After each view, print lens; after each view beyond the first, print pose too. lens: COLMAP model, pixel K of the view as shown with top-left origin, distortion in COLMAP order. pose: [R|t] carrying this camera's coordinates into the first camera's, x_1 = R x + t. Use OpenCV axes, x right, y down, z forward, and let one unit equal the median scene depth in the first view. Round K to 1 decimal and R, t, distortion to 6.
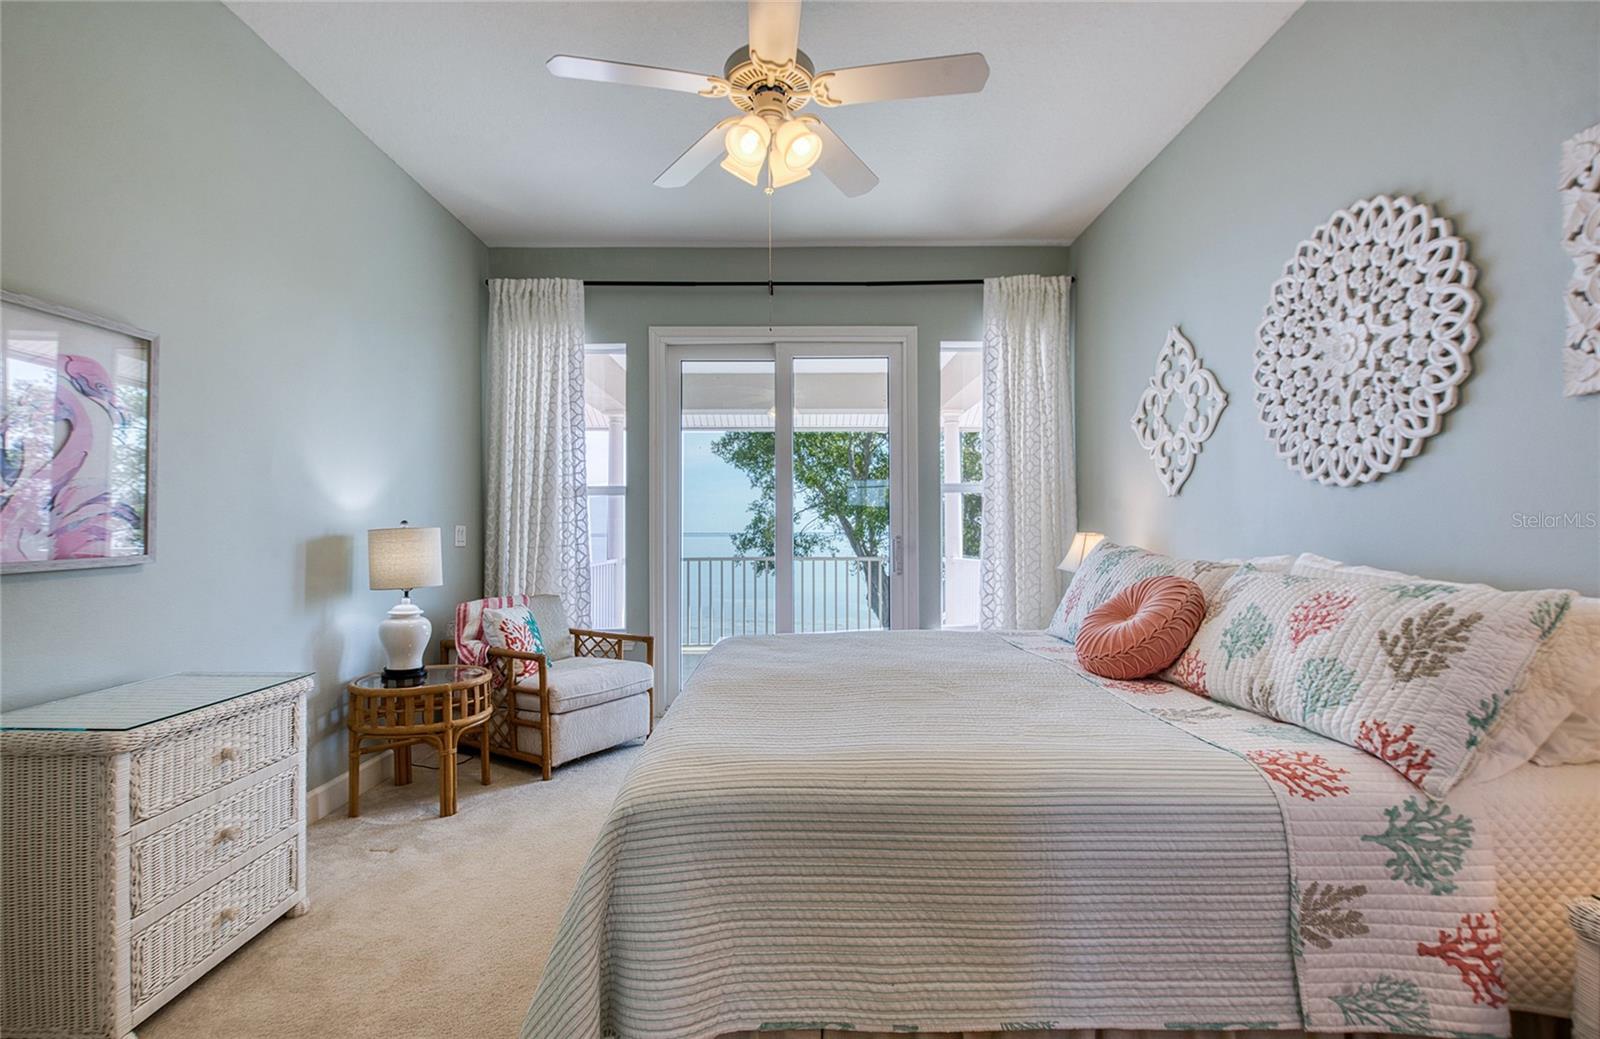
lens RADIAL K [[726.0, 0, 800.7], [0, 726.0, 520.3], [0, 0, 1]] dist [-0.017176, -0.000684]
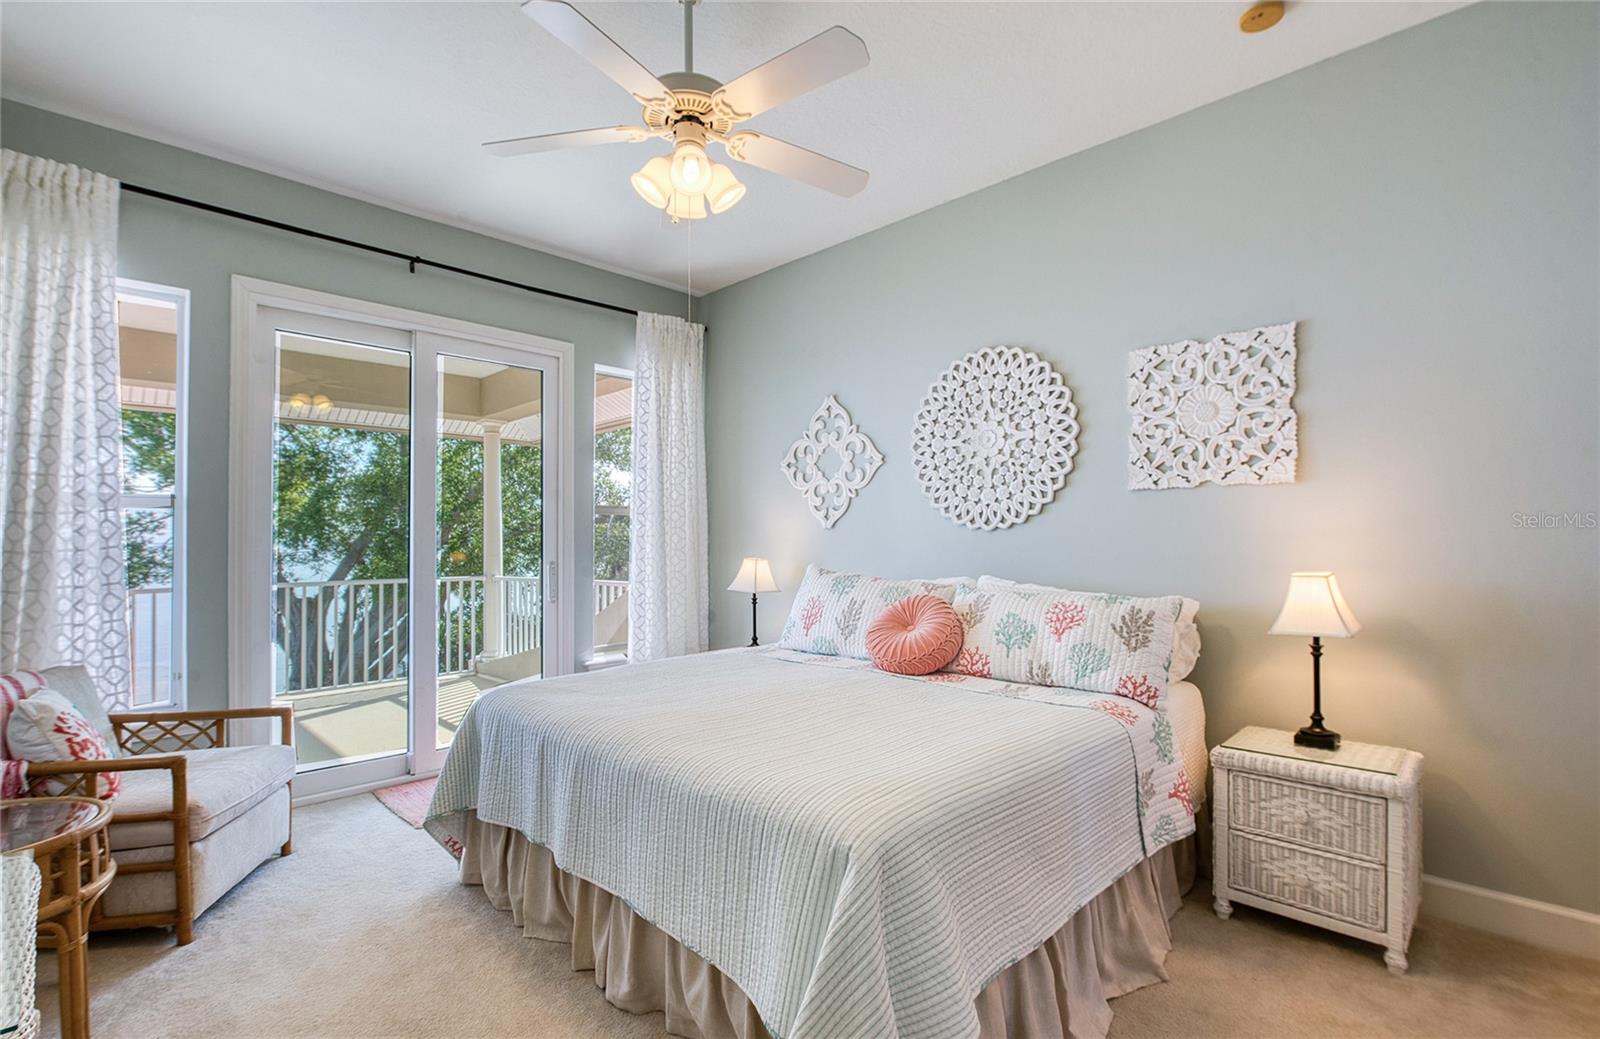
lens RADIAL K [[734.8, 0, 799.9], [0, 734.8, 529.2], [0, 0, 1]] dist [-0.011835, -0.000672]
pose [[0.703605, 0.012288, 0.710485, -0.571290], [-0.011532, 0.999916, -0.005874, -0.032452], [-0.710498, -0.004060, 0.703688, 0.171263]]
